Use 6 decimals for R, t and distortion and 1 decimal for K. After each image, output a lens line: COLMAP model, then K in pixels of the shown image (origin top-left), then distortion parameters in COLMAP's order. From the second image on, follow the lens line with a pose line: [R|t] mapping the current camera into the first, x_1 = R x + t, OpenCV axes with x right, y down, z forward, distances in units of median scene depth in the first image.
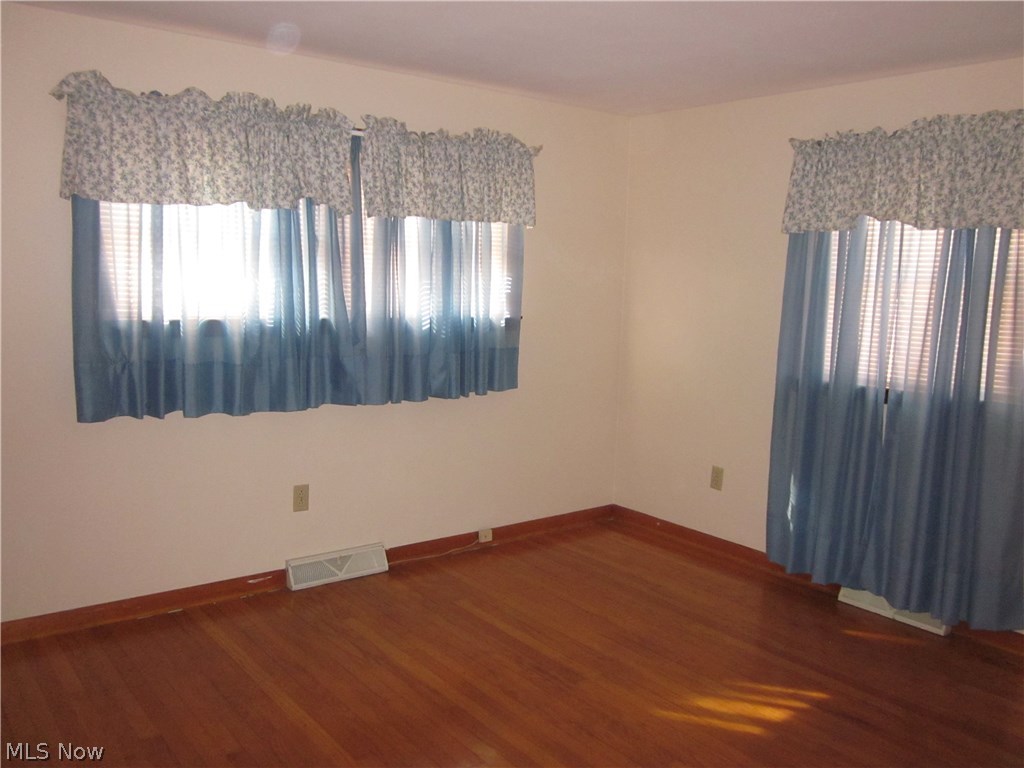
lens RADIAL K [[858.8, 0, 510.1], [0, 858.8, 384.5], [0, 0, 1]] dist [-0.021675, -0.003033]
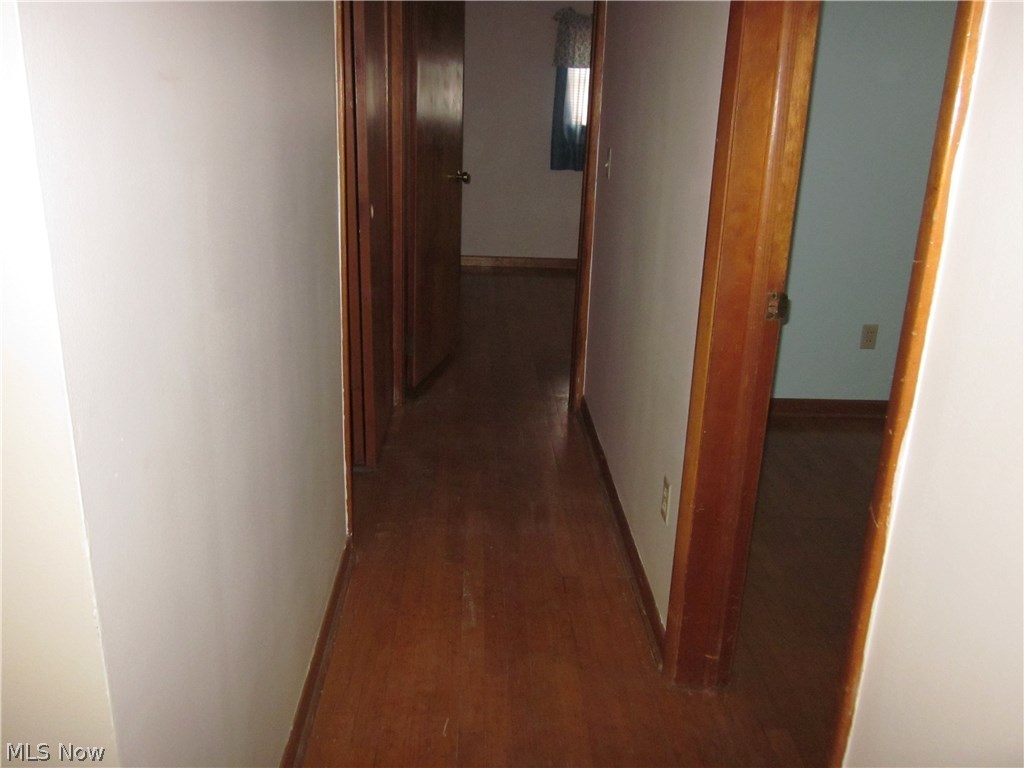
lens RADIAL K [[858.8, 0, 511.5], [0, 858.8, 383.7], [0, 0, 1]] dist [-0.021675, -0.003033]
pose [[0.870687, 0.146871, -0.469397, 0.549028], [-0.076541, 0.983208, 0.165662, 0.232715], [0.485845, -0.108312, 0.867308, -1.077020]]
